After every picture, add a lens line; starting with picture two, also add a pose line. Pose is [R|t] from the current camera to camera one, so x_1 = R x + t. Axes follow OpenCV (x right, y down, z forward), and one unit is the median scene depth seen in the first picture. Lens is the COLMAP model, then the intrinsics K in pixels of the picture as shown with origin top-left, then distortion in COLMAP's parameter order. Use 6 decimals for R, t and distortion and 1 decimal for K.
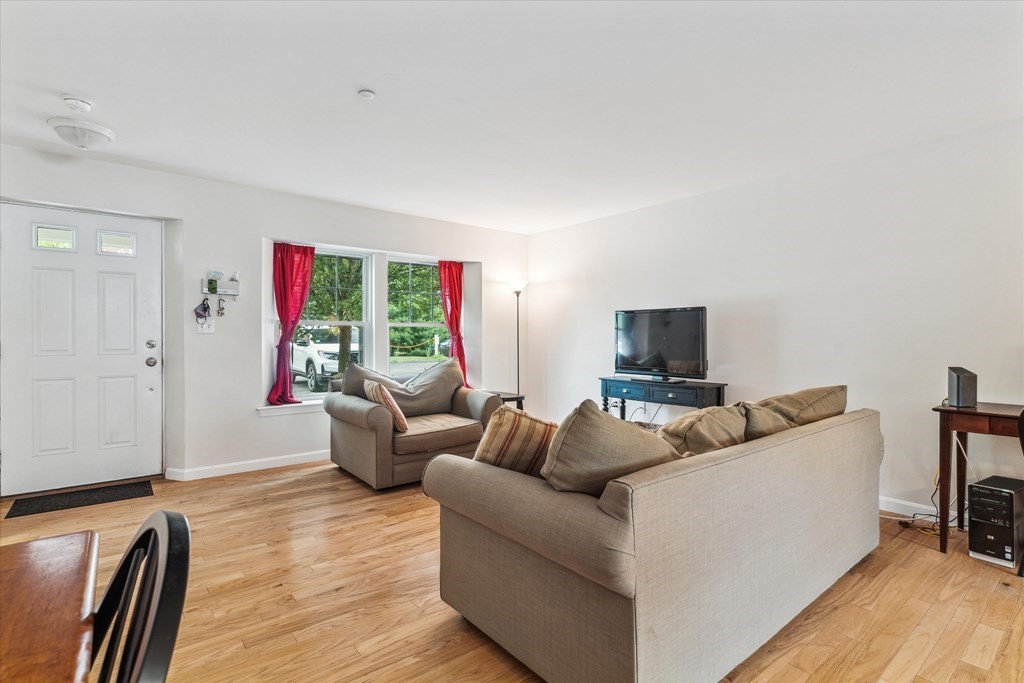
lens RADIAL K [[493.2, 0, 512.0], [0, 493.2, 341.5], [0, 0, 1]] dist [0.001725, 0.000575]
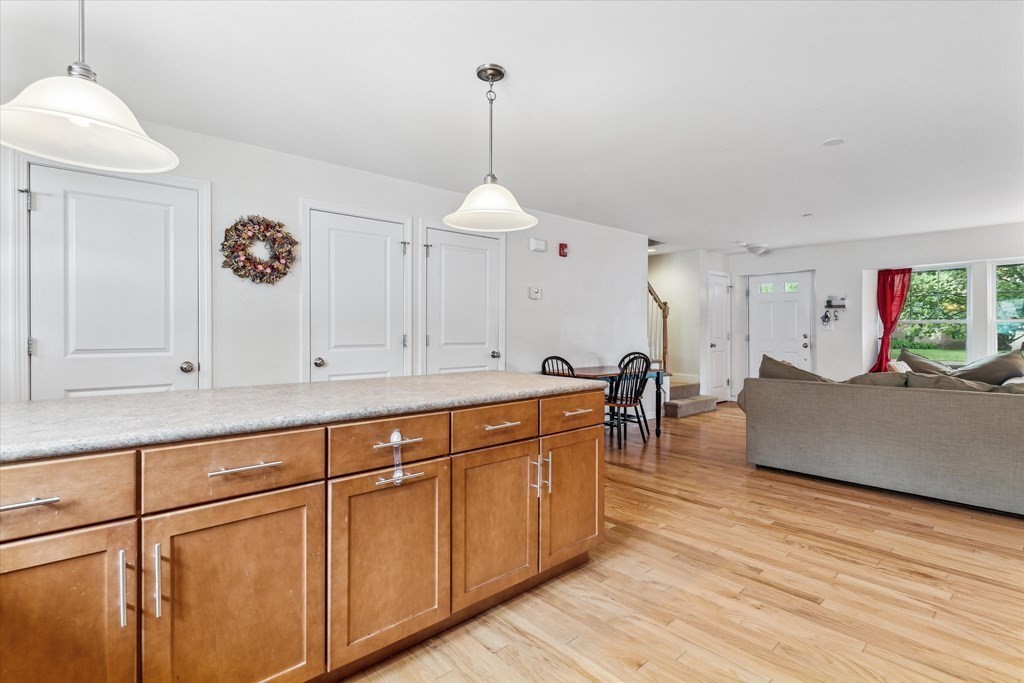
lens RADIAL K [[491.7, 0, 511.5], [0, 491.7, 335.9], [0, 0, 1]] dist [0.001044, 0.000844]
pose [[0.048599, 0.005830, -0.998801, 1.097956], [-0.009800, 0.999938, 0.005360, 0.004825], [0.998770, 0.009527, 0.048653, -0.225306]]
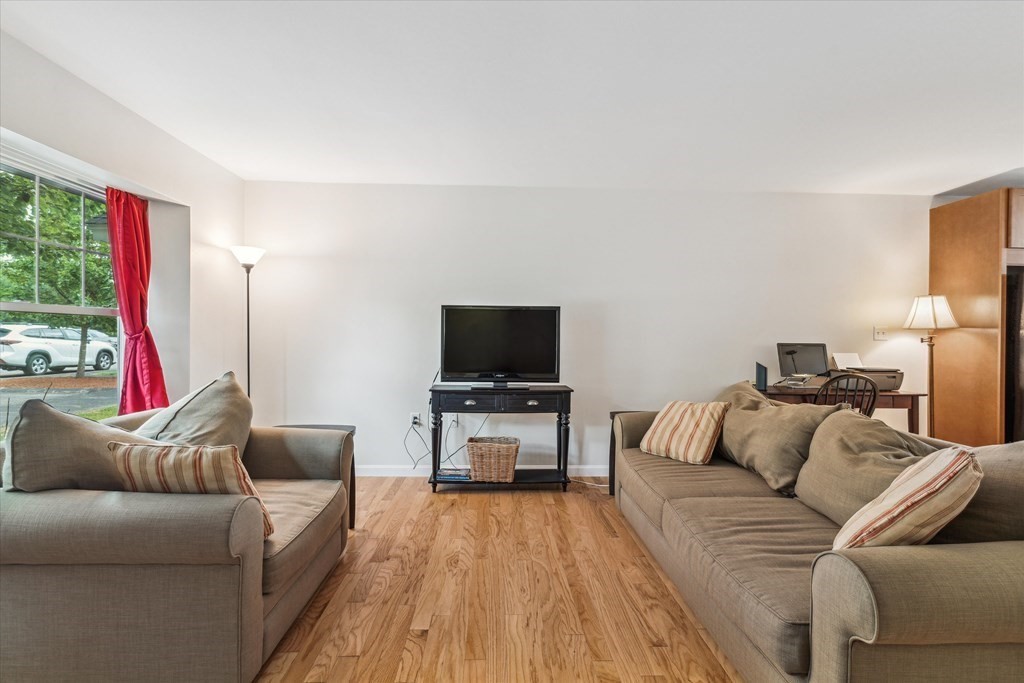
lens RADIAL K [[485.3, 0, 511.3], [0, 485.3, 339.8], [0, 0, 1]] dist [0.002905, 0.000255]
pose [[0.600951, 0.001702, 0.799284, -0.417826], [-0.000883, 0.999999, -0.001465, -0.004645], [-0.799285, 0.000174, 0.600952, 0.504383]]
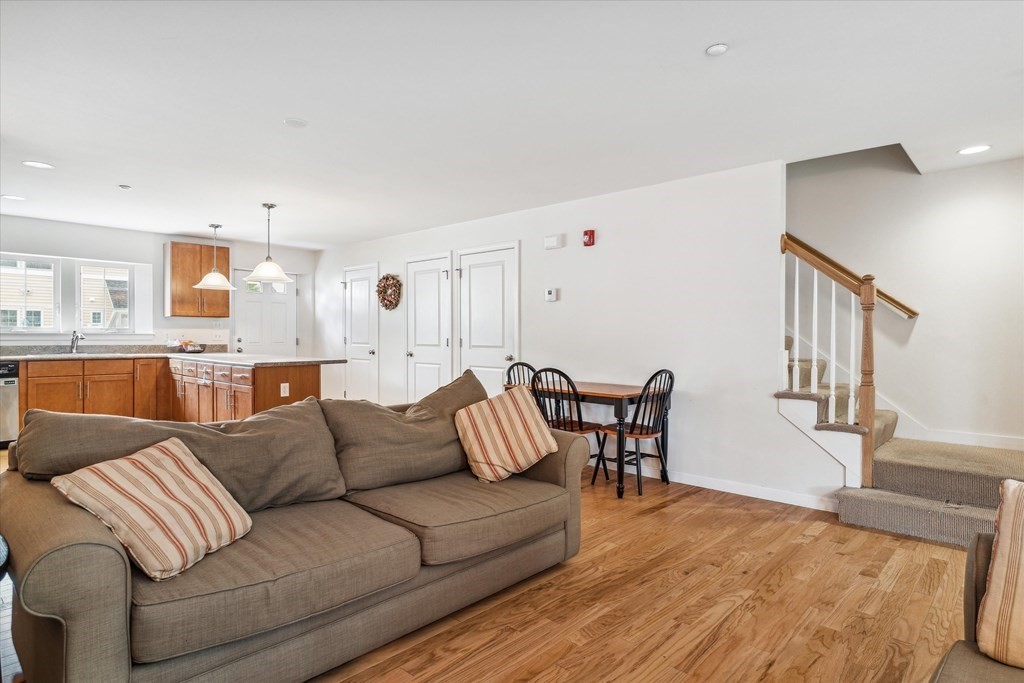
lens RADIAL K [[563.3, 0, 510.5], [0, 563.3, 342.7], [0, 0, 1]] dist [-0.002900, 0.000690]
pose [[-0.990124, -0.006976, -0.140020, 0.114865], [-0.010085, 0.999718, 0.021503, -0.012662], [0.139830, 0.022703, -0.989915, 1.214616]]
